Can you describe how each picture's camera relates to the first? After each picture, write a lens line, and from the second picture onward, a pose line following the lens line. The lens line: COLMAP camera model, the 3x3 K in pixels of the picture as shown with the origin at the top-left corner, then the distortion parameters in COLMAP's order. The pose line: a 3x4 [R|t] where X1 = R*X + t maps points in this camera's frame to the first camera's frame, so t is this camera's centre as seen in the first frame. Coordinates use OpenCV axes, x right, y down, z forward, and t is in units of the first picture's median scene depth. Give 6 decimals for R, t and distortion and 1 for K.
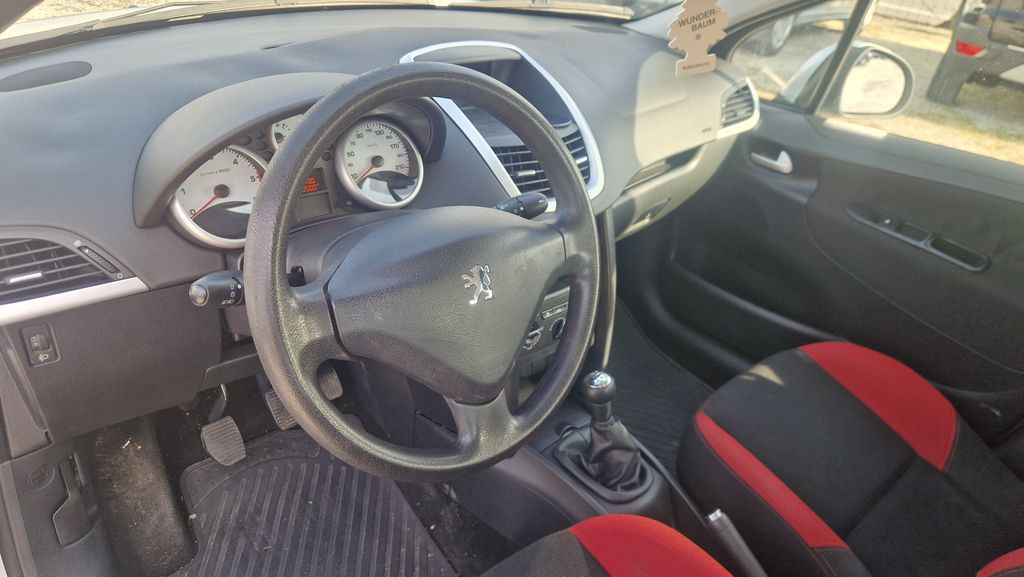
lens RADIAL K [[710.3, 0, 505.9], [0, 710.3, 274.3], [0, 0, 1]] dist [0.066282, -0.082779]
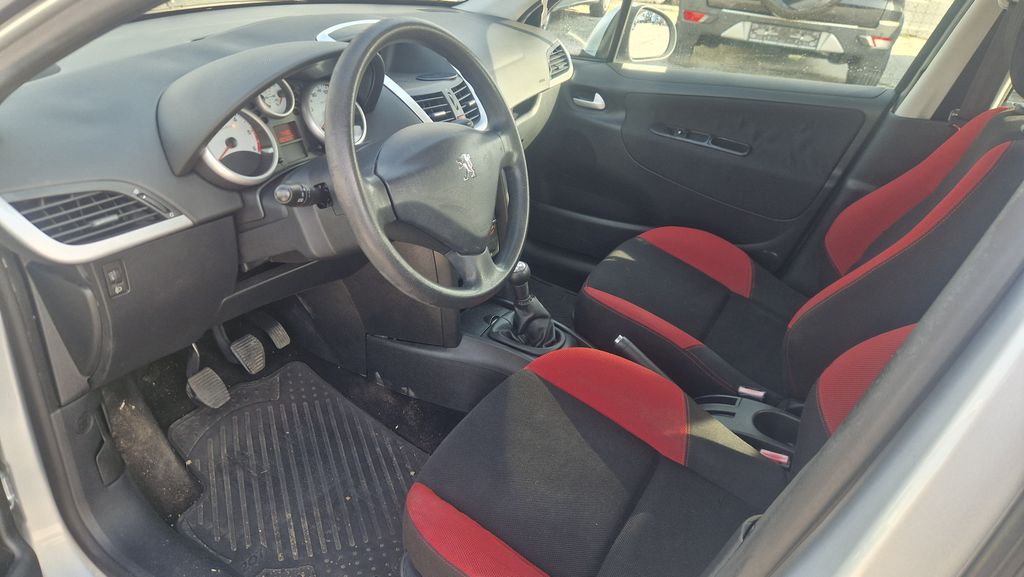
lens RADIAL K [[710.3, 0, 505.9], [0, 710.3, 274.3], [0, 0, 1]] dist [0.066282, -0.082779]
pose [[0.945389, -0.183878, 0.269127, -0.217697], [0.186082, 0.982378, 0.017532, 0.121287], [-0.267608, 0.033506, 0.962945, -0.227435]]
